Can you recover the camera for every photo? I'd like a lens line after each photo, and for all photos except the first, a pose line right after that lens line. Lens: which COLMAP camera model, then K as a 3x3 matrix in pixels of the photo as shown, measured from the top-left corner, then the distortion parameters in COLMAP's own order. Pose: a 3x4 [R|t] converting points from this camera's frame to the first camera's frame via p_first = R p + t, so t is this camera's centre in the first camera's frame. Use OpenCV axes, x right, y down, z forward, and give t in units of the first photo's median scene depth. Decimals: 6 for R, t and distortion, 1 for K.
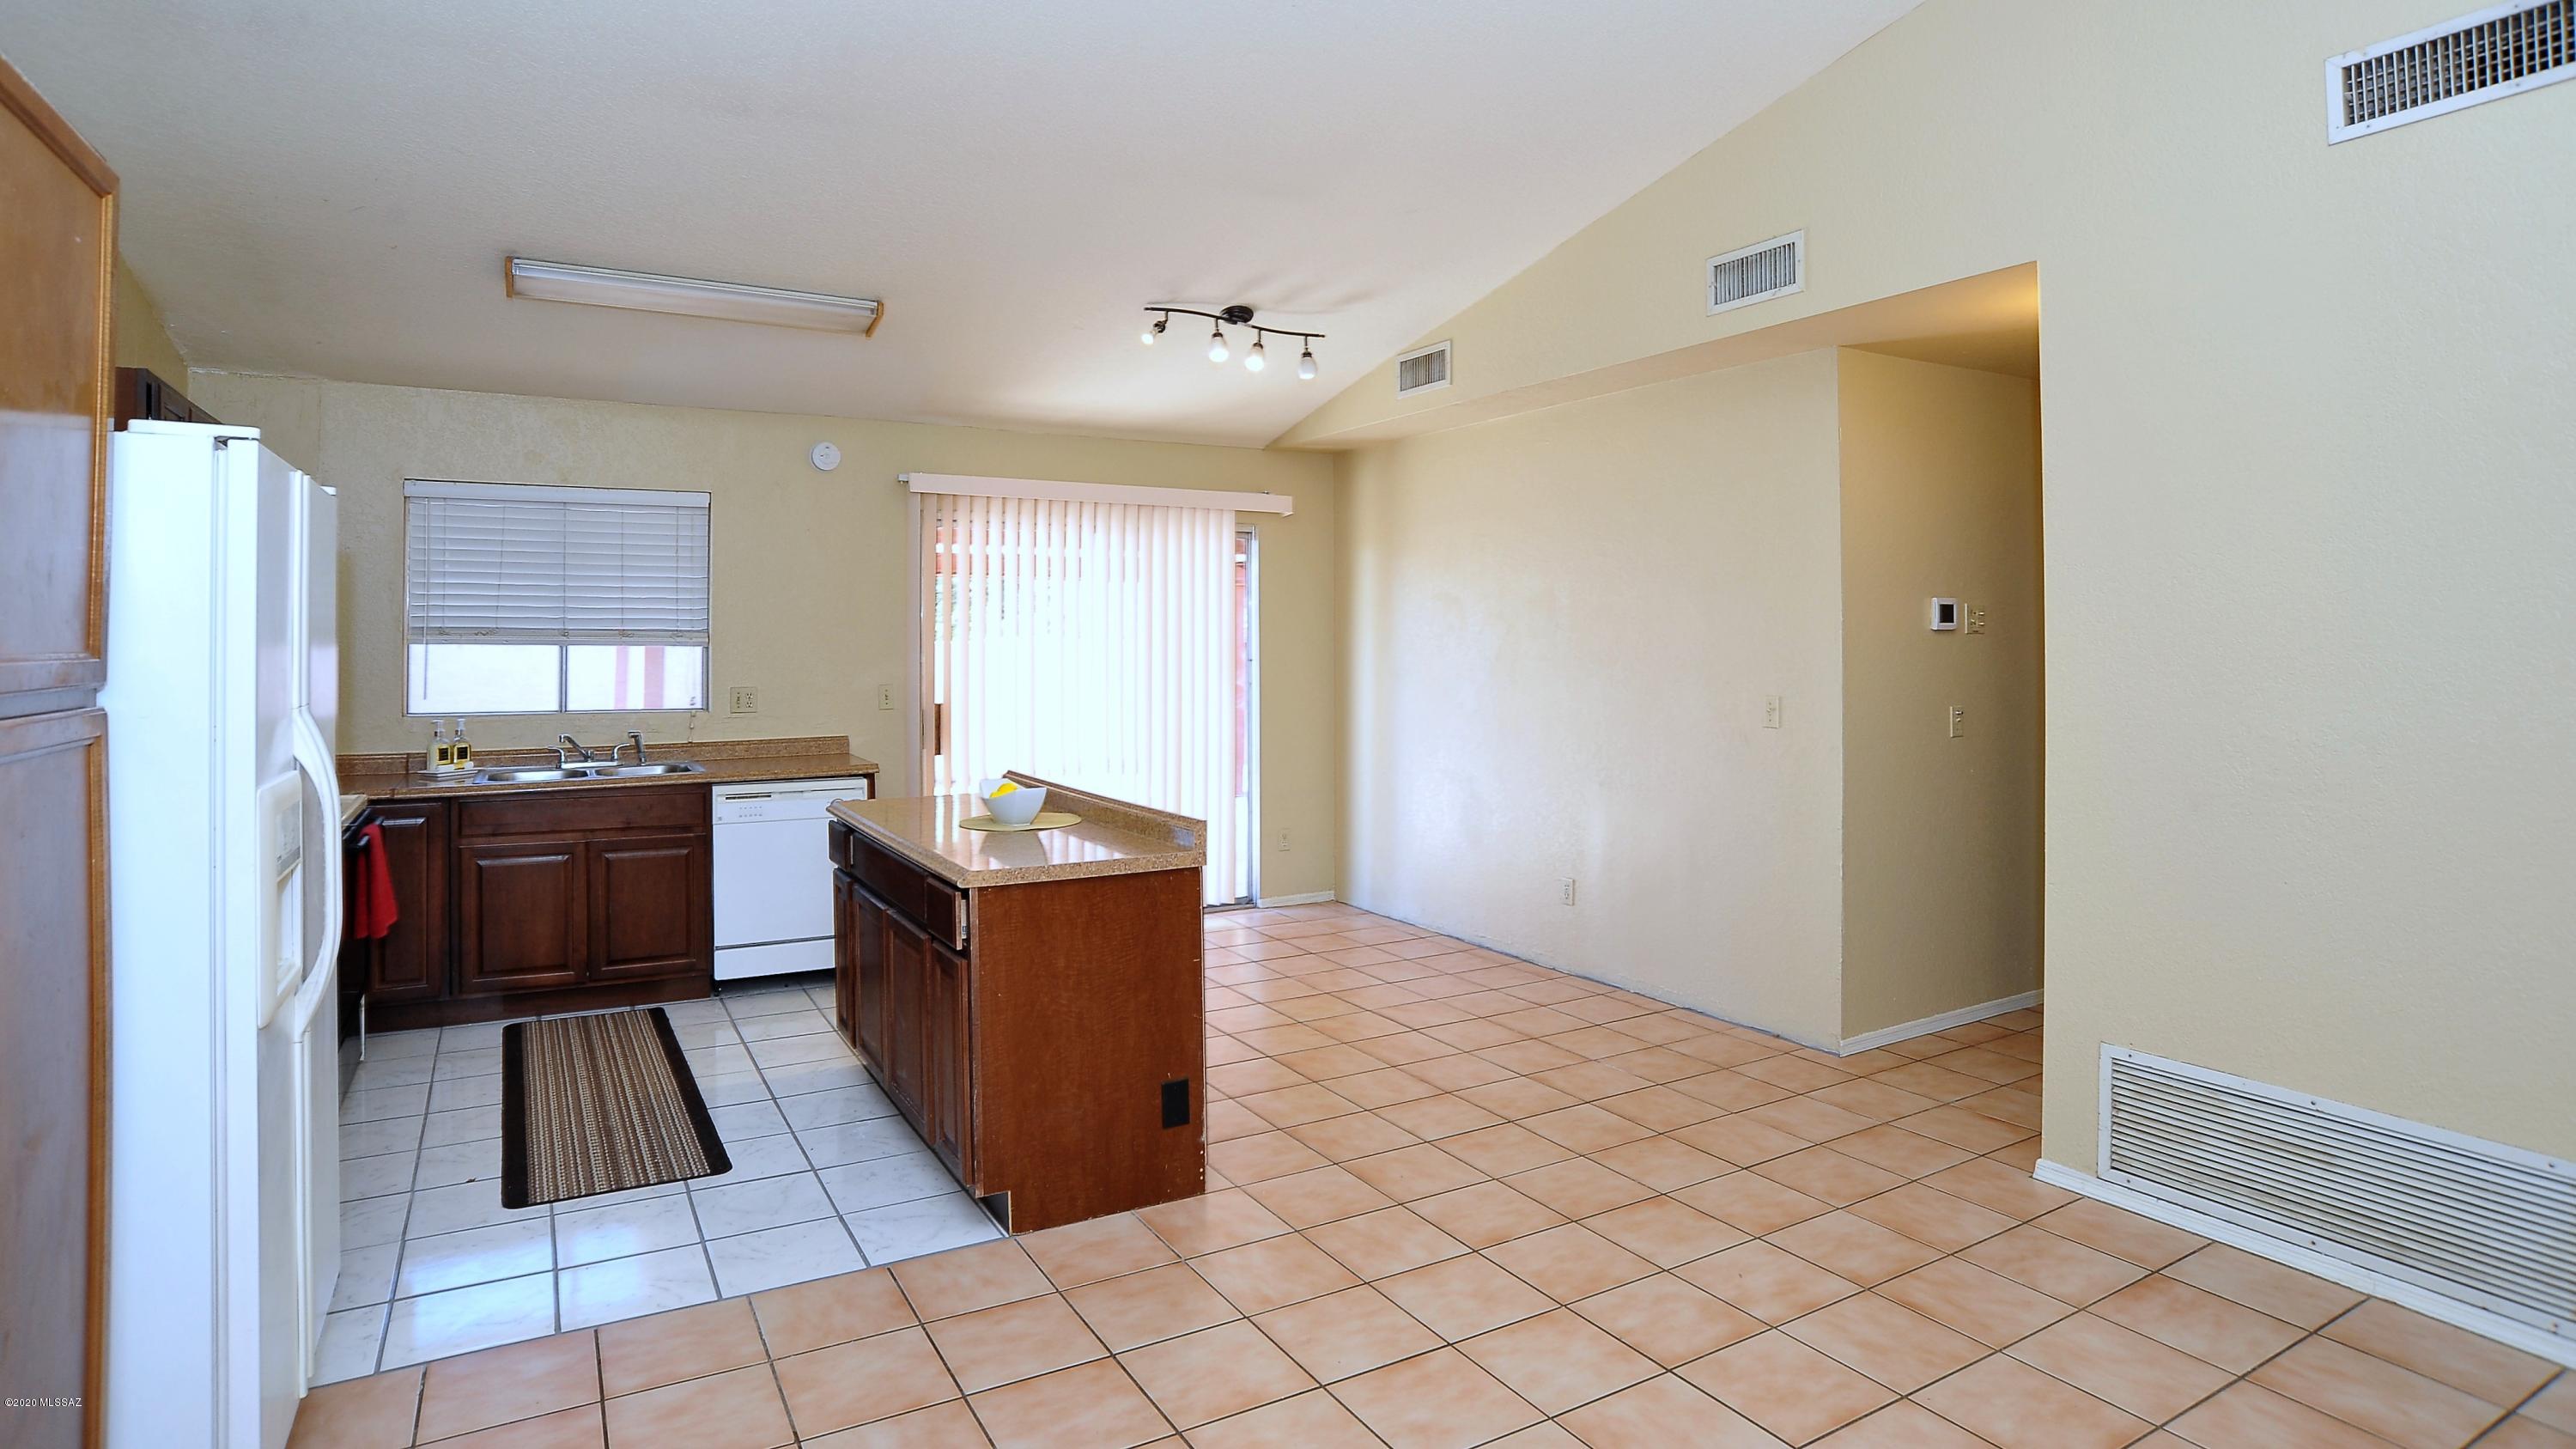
lens RADIAL K [[1336.5, 0, 1283.5], [0, 1336.5, 624.8], [0, 0, 1]] dist [-0.108022, 0.052409]
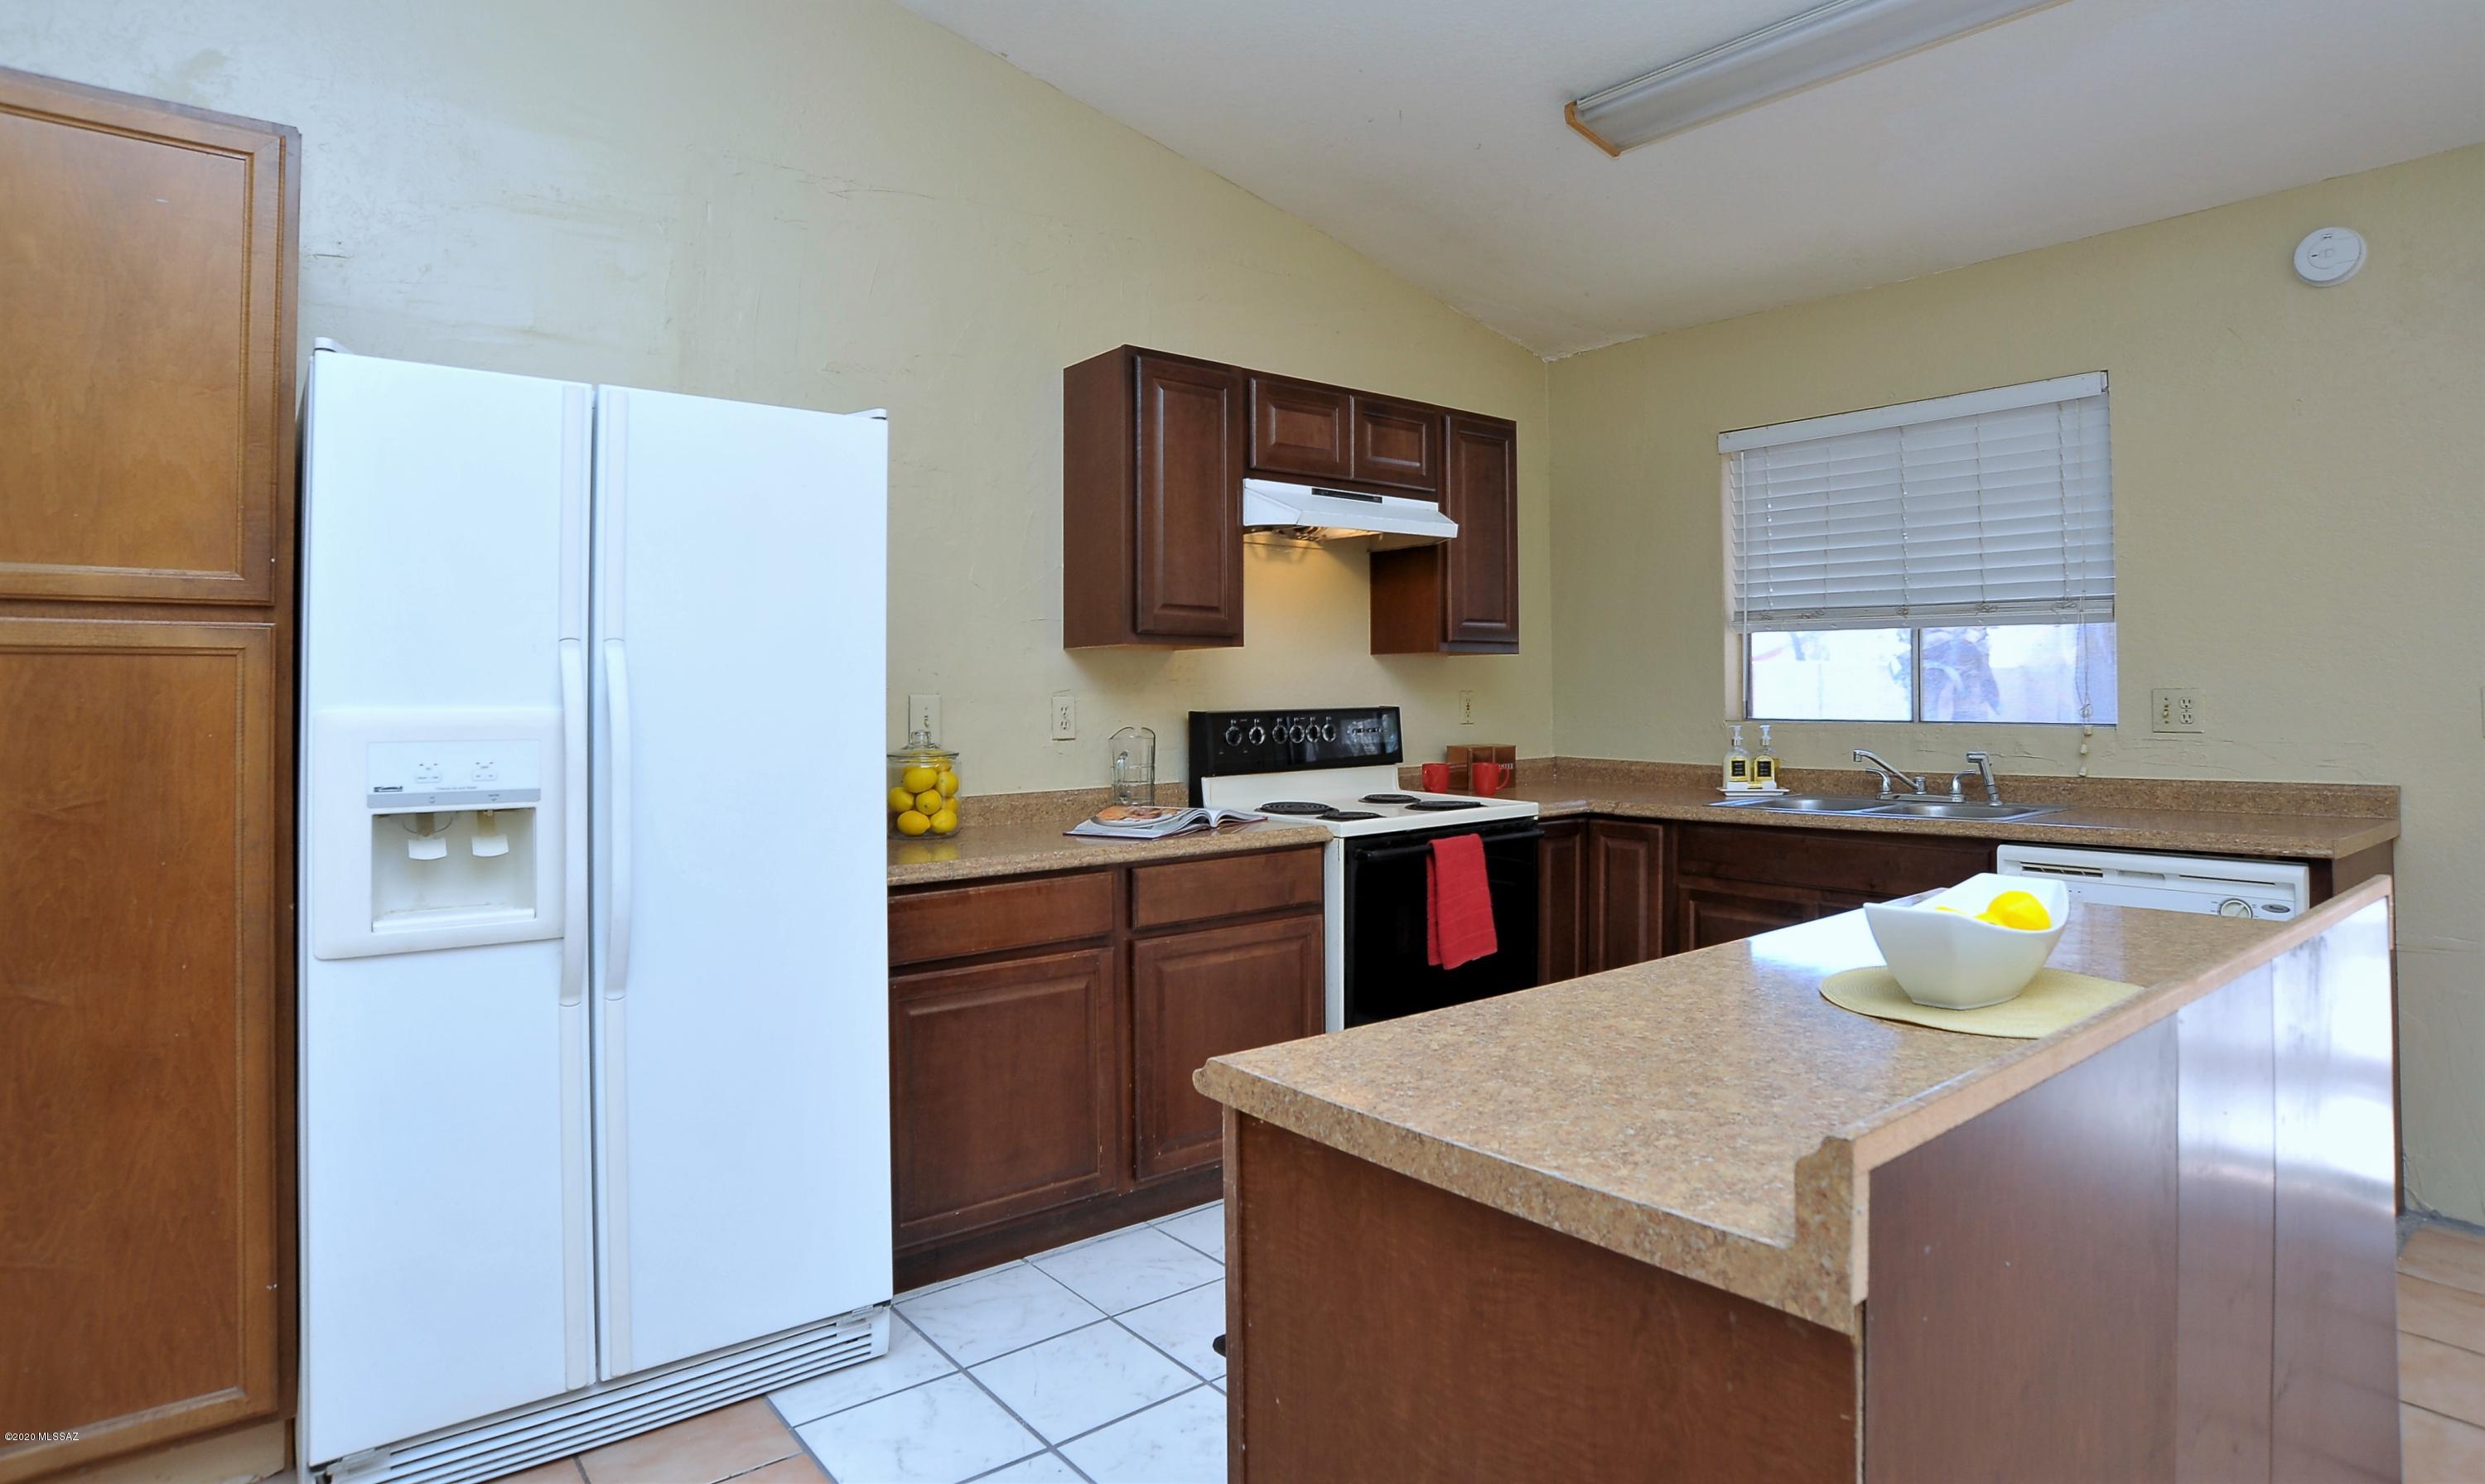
lens RADIAL K [[1321.3, 0, 1262.0], [0, 1321.3, 673.8], [0, 0, 1]] dist [-0.109032, 0.055510]
pose [[0.156478, -0.014335, -0.987577, 0.102180], [0.017494, 0.999778, -0.011741, 0.049895], [0.987527, -0.015440, 0.156694, 0.629201]]
